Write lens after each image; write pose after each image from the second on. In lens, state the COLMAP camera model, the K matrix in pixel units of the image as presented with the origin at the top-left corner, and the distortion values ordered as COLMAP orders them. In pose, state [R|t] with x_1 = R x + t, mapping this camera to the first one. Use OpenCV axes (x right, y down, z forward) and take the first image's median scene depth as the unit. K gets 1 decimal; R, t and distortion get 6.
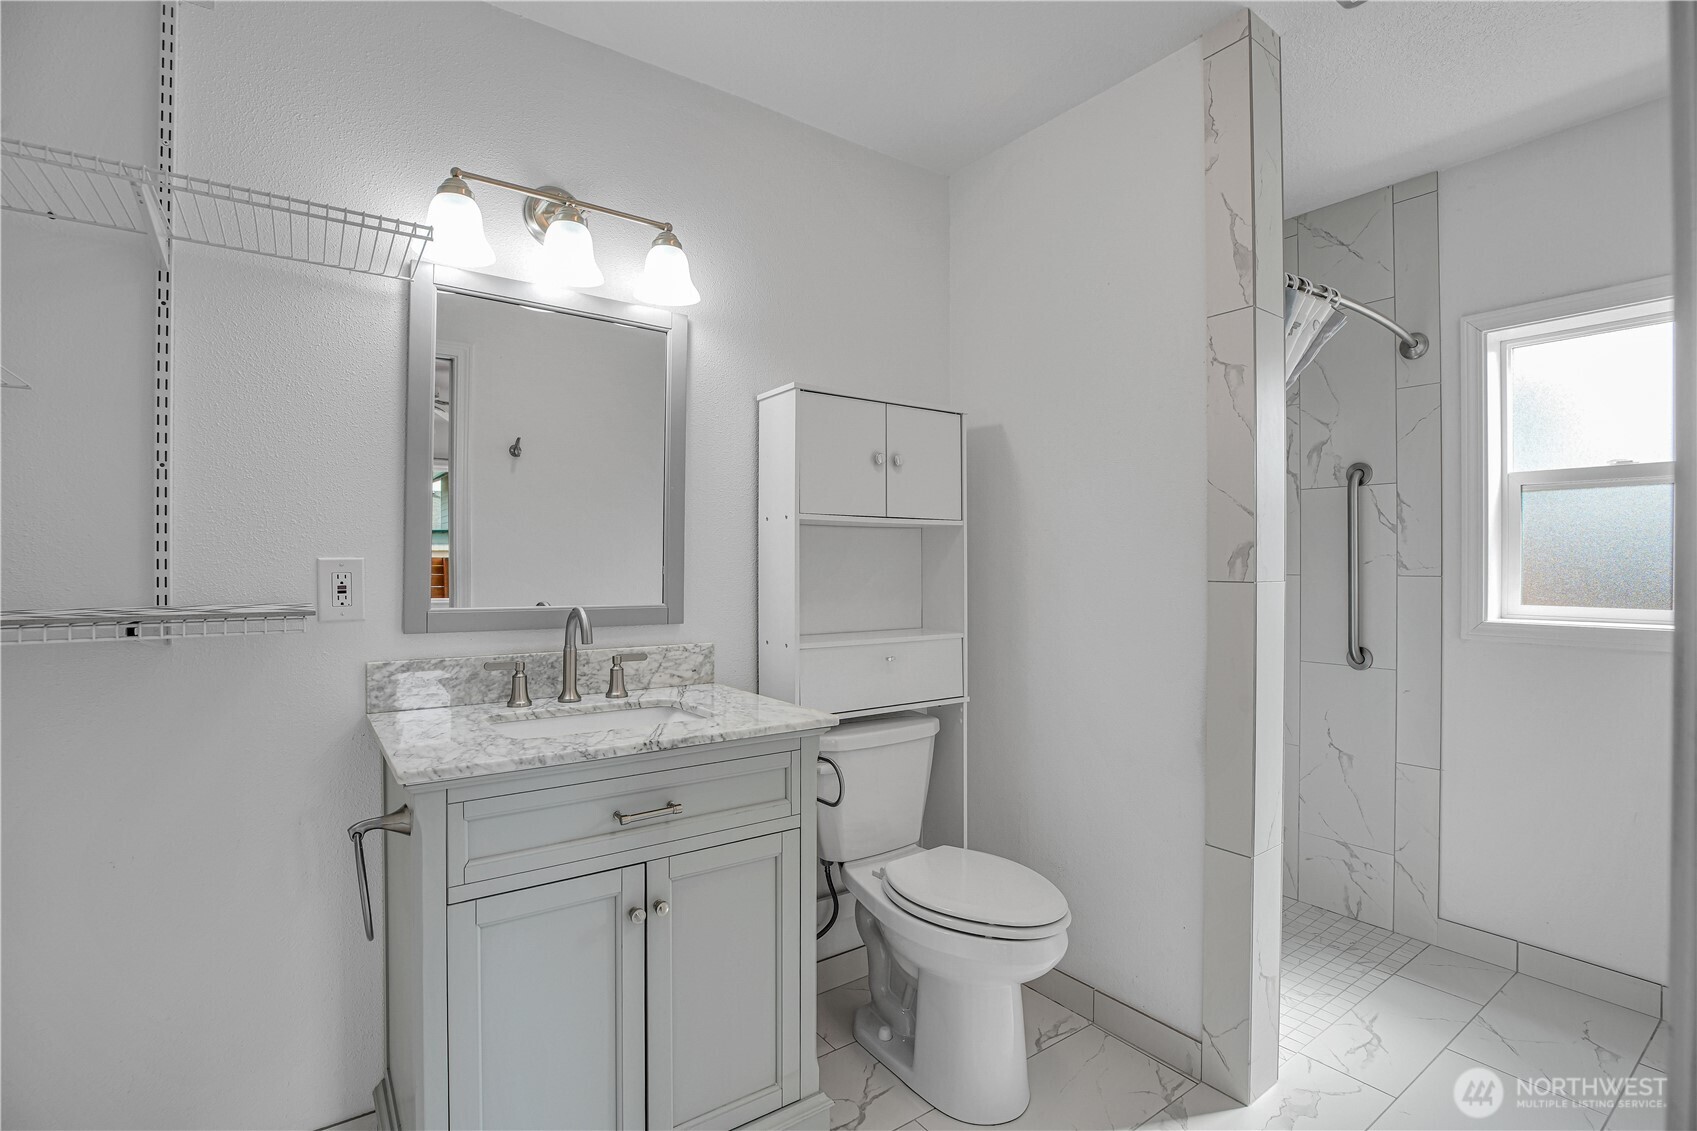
lens RADIAL K [[781.7, 0, 848.8], [0, 781.7, 564.6], [0, 0, 1]] dist [-0.038561, 0.007088]
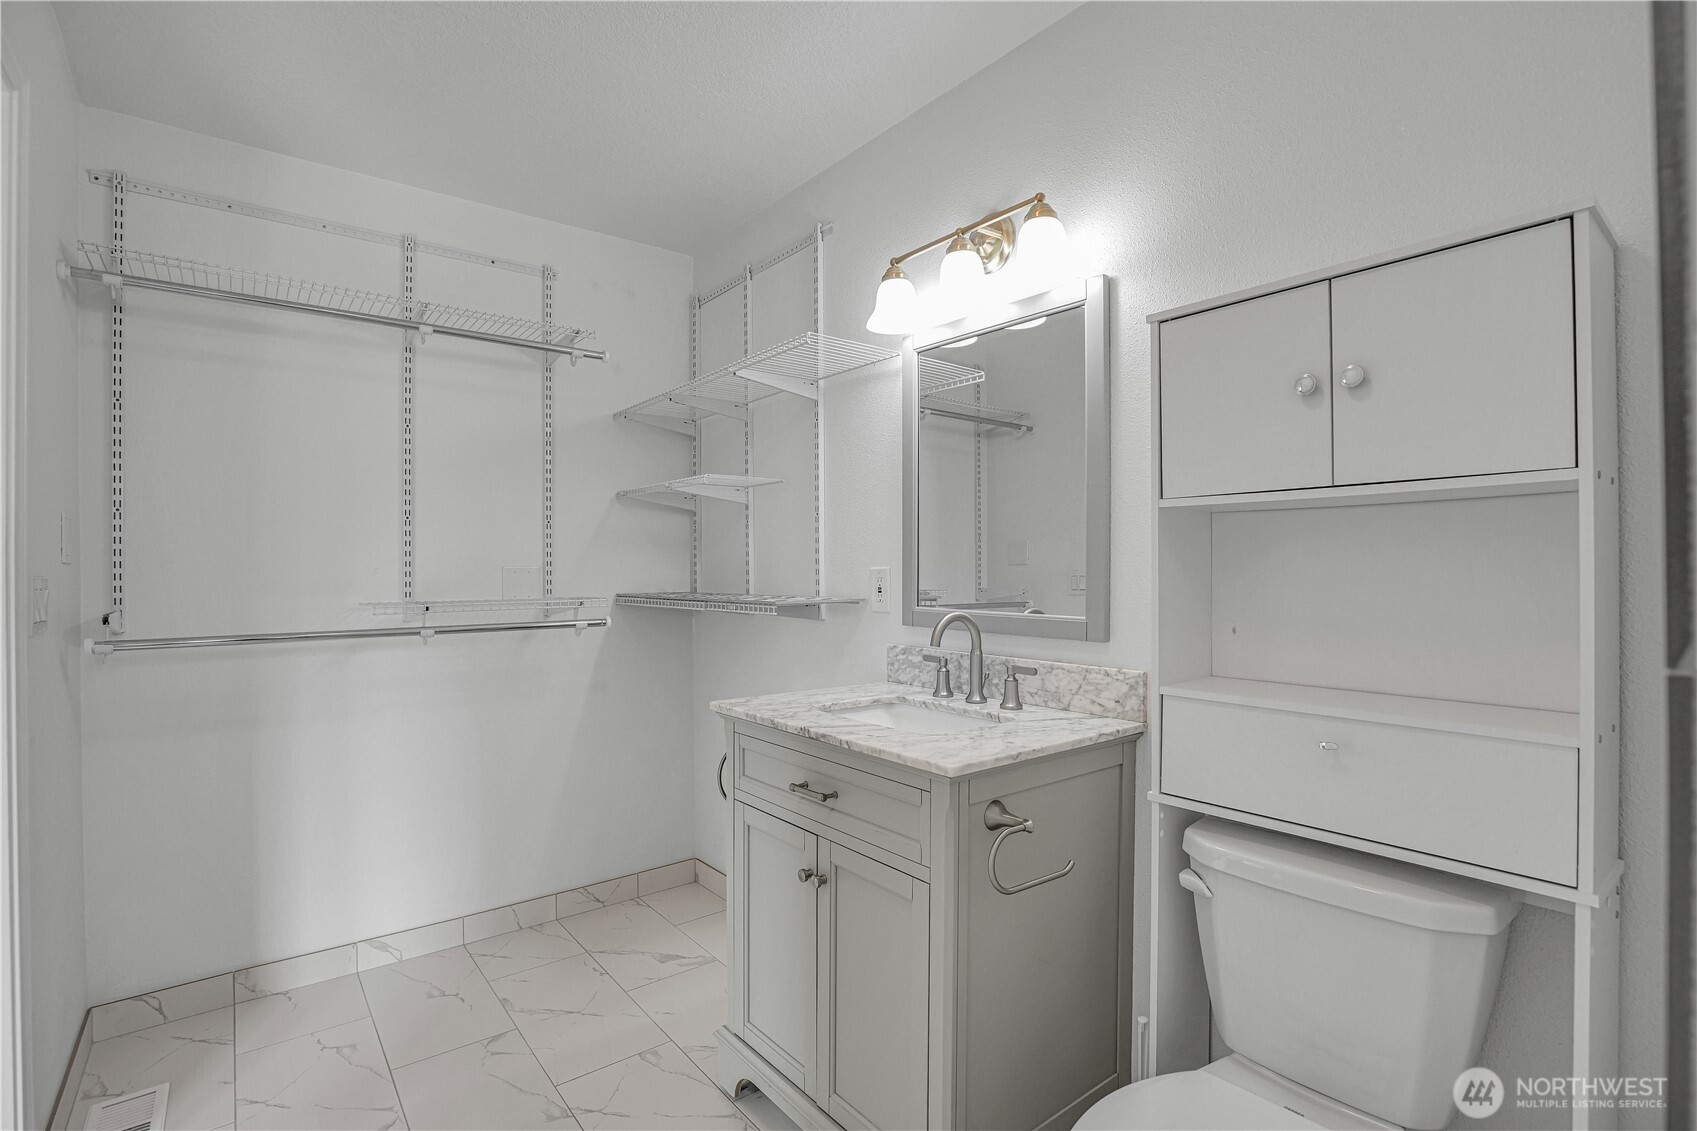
lens RADIAL K [[781.7, 0, 845.3], [0, 781.7, 570.0], [0, 0, 1]] dist [-0.038561, 0.007088]
pose [[0.065199, -0.000331, -0.997872, 0.616594], [0.000315, 1.000000, -0.000311, -0.002474], [0.997872, -0.000294, 0.065199, 0.681319]]
